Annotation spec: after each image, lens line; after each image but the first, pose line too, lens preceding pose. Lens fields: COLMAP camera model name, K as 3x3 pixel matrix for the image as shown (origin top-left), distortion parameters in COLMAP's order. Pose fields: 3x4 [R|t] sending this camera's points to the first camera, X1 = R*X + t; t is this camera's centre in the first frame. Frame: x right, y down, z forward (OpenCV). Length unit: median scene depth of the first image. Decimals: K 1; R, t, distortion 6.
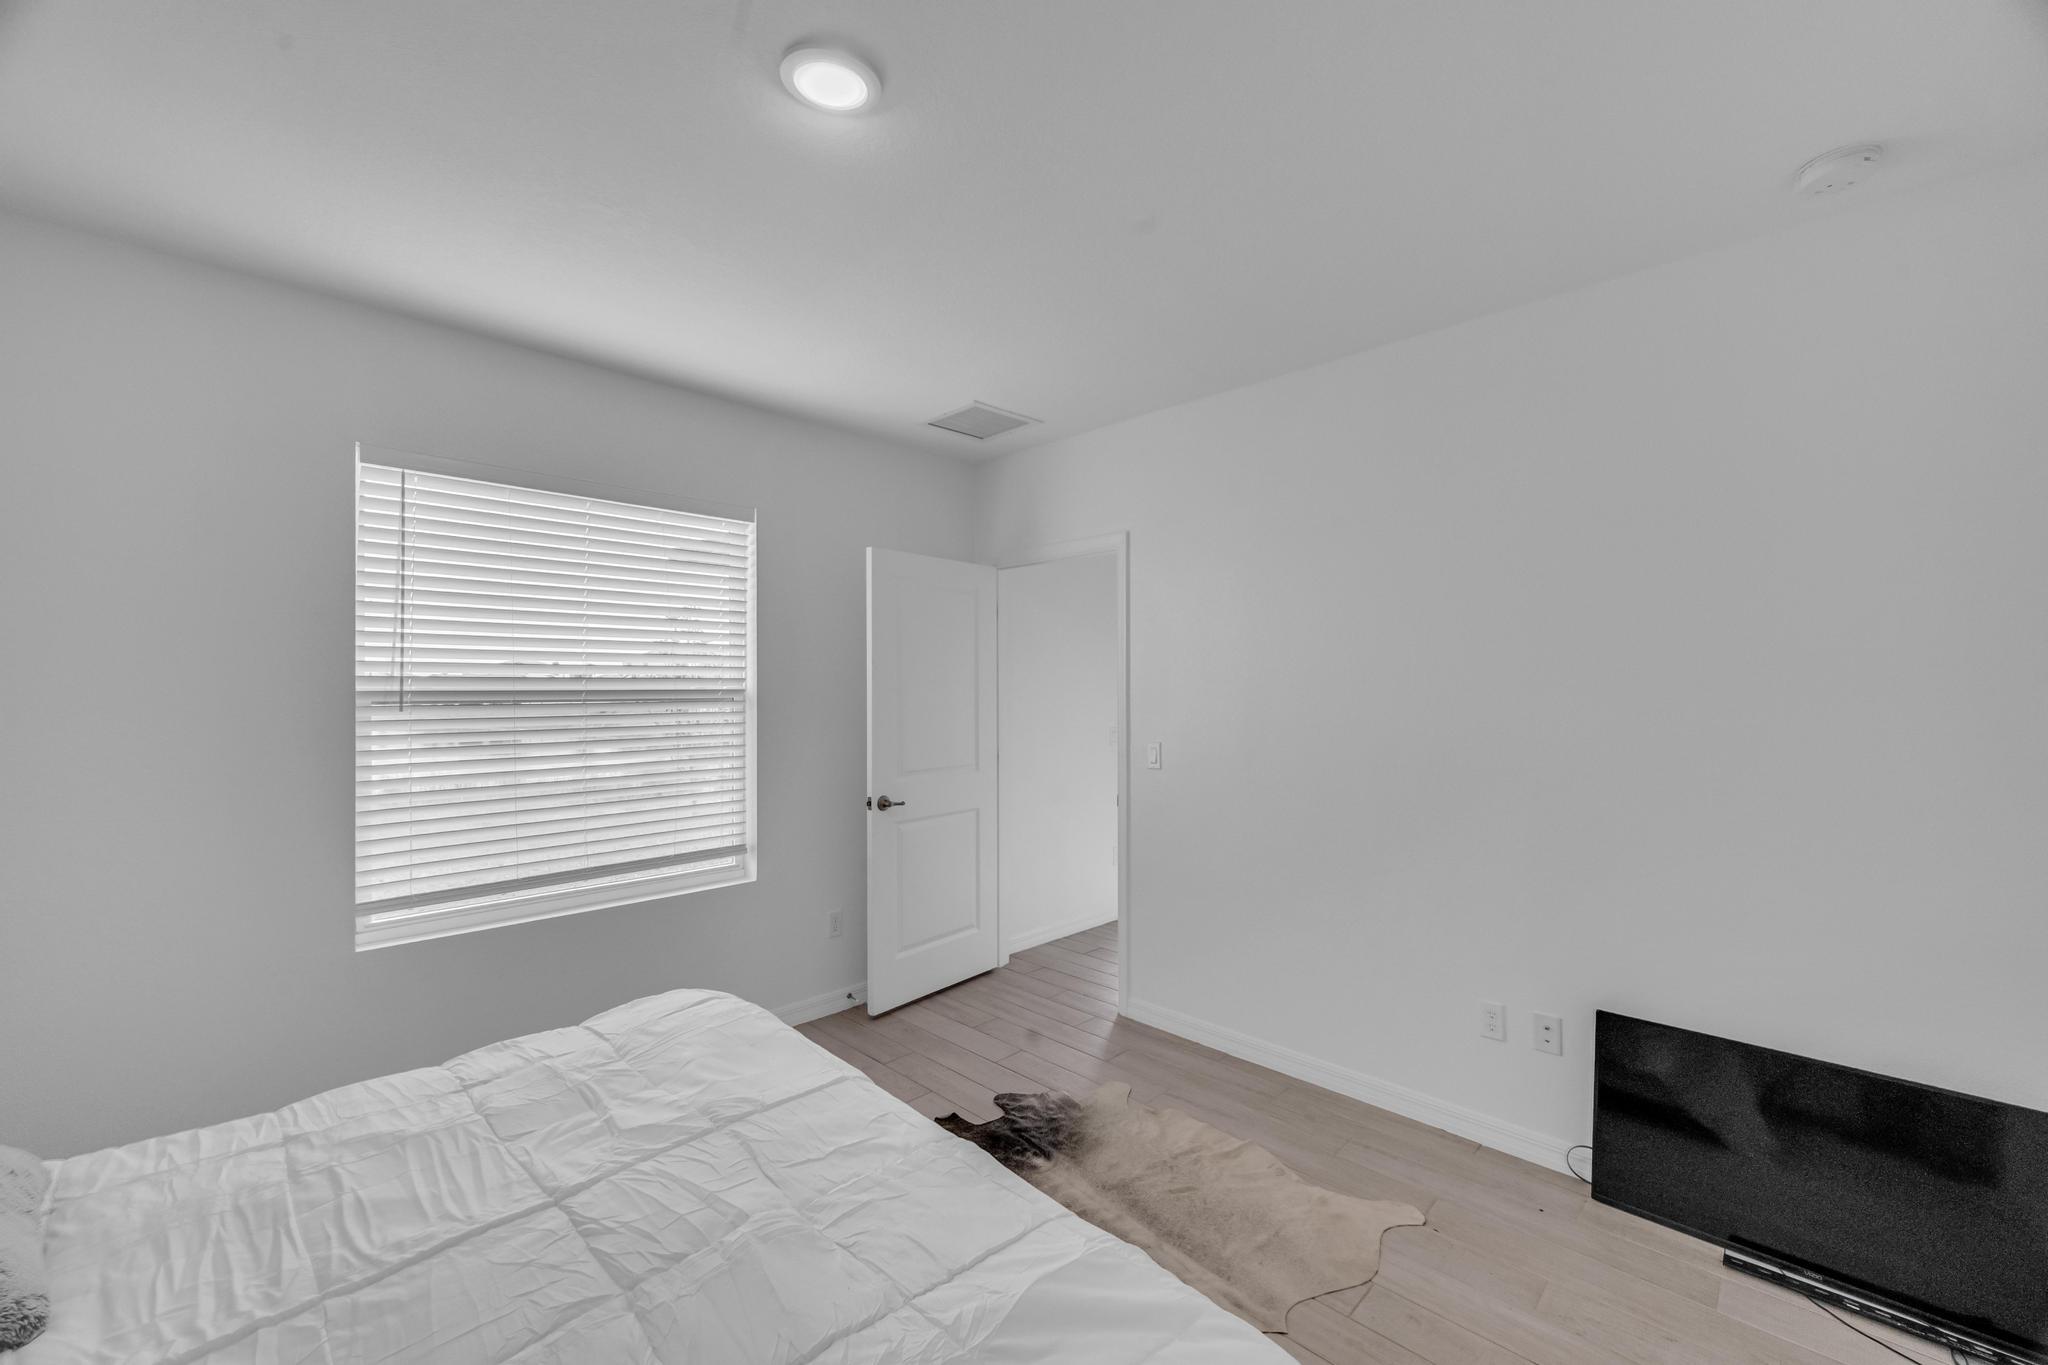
lens RADIAL K [[819.8, 0, 1019.4], [0, 819.8, 674.9], [0, 0, 1]] dist [-0.008172, 0.000107]
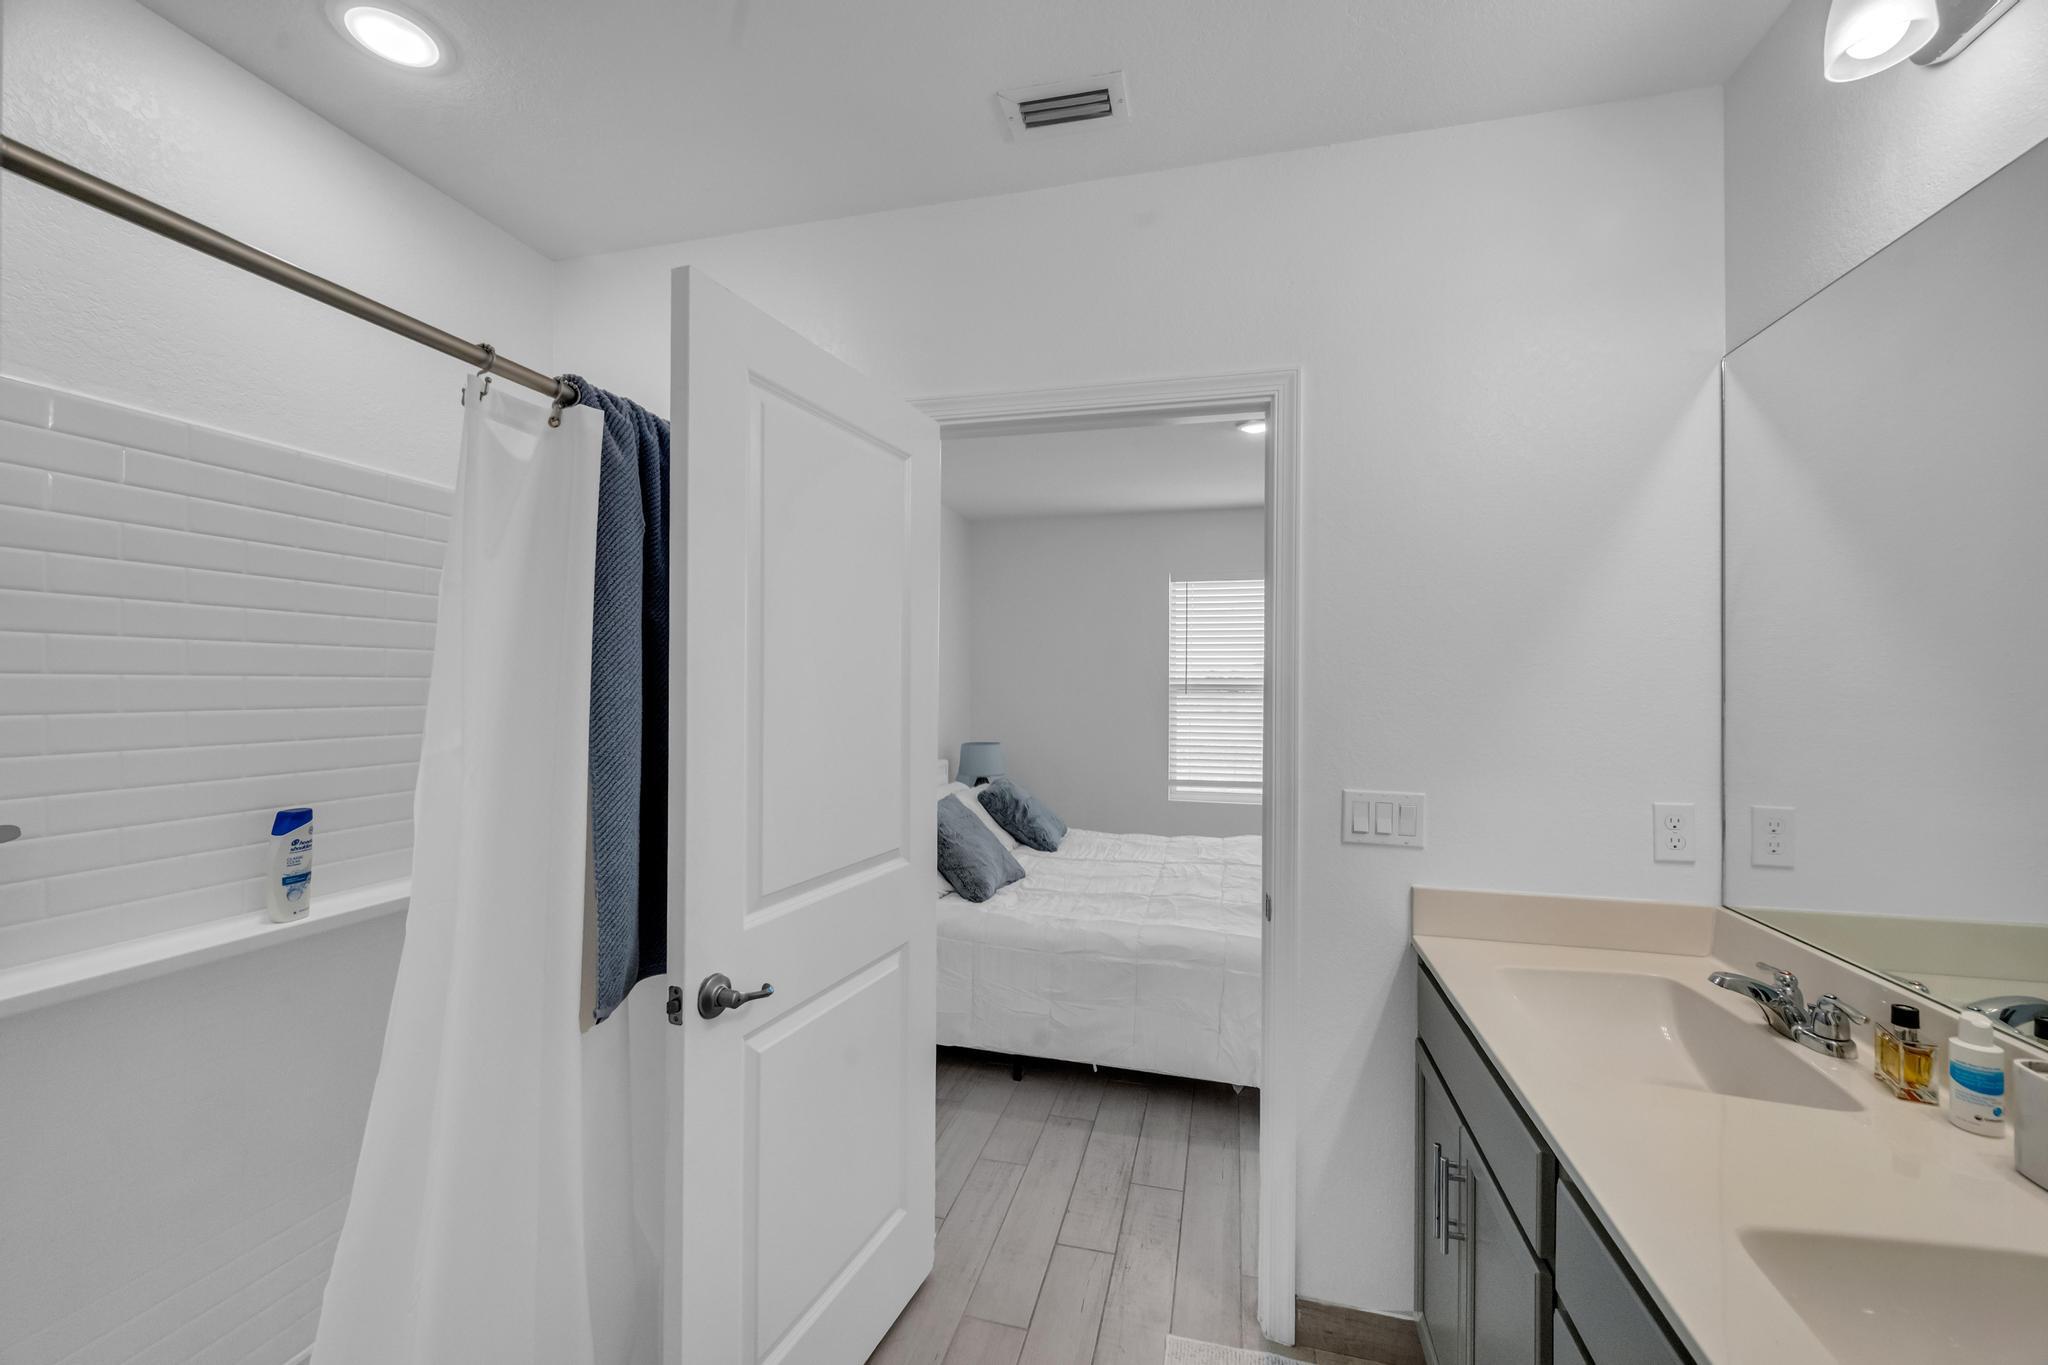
lens RADIAL K [[819.8, 0, 1019.4], [0, 819.8, 674.9], [0, 0, 1]] dist [-0.008172, 0.000107]
pose [[0.509417, 0.000353, -0.860520, 0.894397], [0.002925, 0.999993, 0.002142, -0.012154], [0.860515, -0.003608, 0.509412, -0.490724]]
